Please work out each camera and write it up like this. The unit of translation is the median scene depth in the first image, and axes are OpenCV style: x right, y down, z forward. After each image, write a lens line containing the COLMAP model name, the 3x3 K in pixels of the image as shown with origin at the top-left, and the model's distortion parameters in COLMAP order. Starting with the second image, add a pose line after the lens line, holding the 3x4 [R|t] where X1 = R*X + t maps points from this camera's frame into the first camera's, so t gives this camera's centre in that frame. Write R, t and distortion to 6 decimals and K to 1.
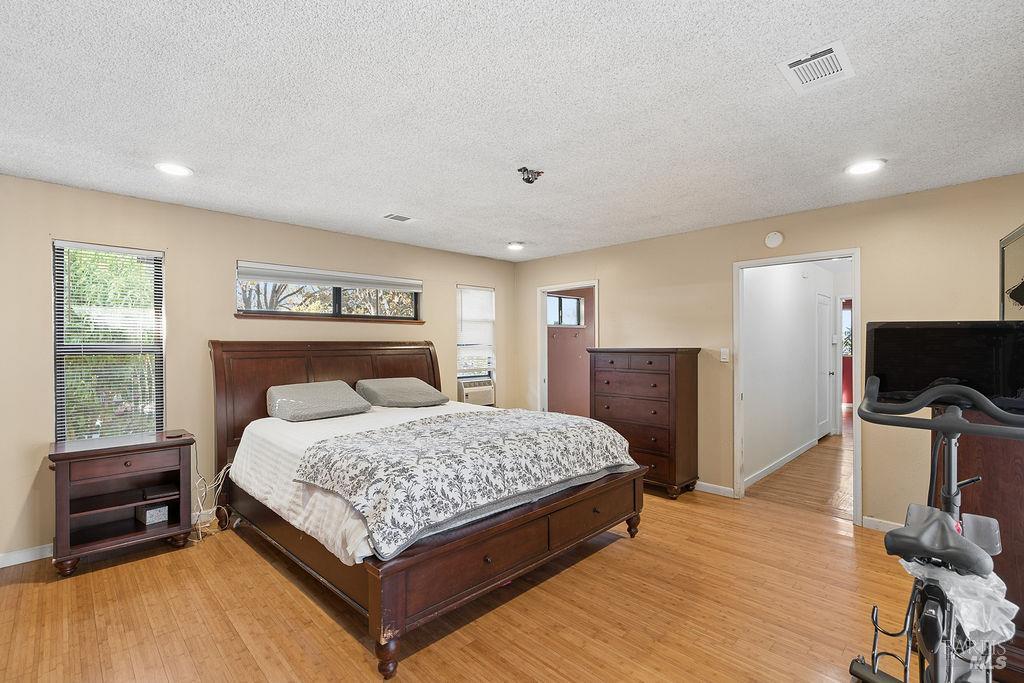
lens RADIAL K [[466.4, 0, 511.8], [0, 466.4, 340.4], [0, 0, 1]] dist [-0.006837, 0.002587]
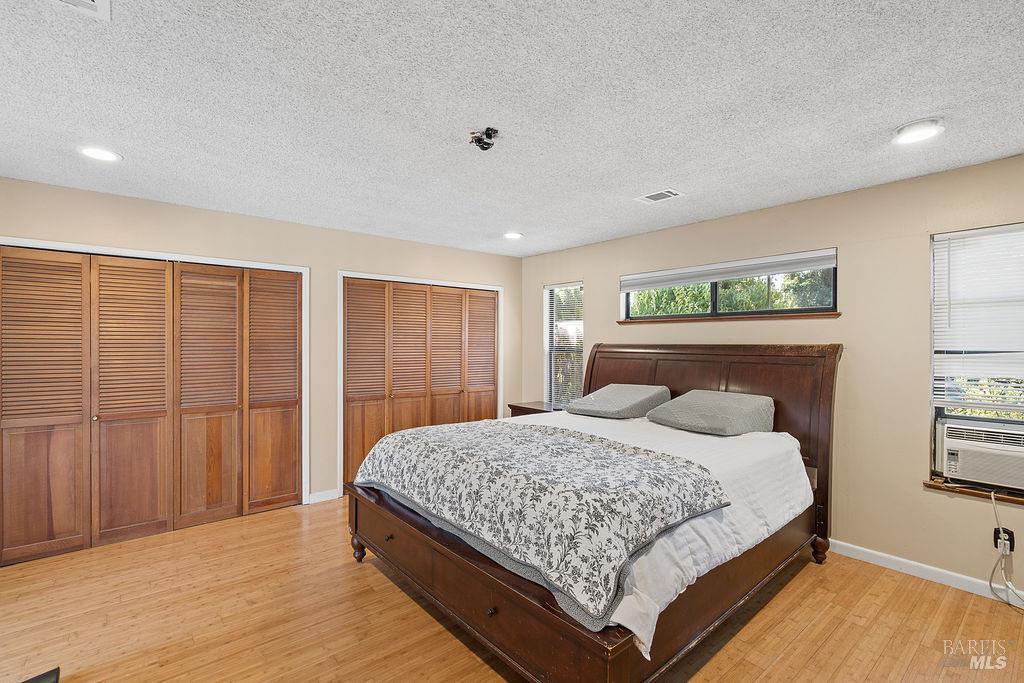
lens RADIAL K [[466.4, 0, 516.7], [0, 466.4, 344.3], [0, 0, 1]] dist [-0.006837, 0.002587]
pose [[-0.079034, 0.004524, -0.996862, 0.496629], [0.000650, 0.999990, 0.004486, -0.001846], [0.996872, -0.000294, -0.079036, 0.661257]]
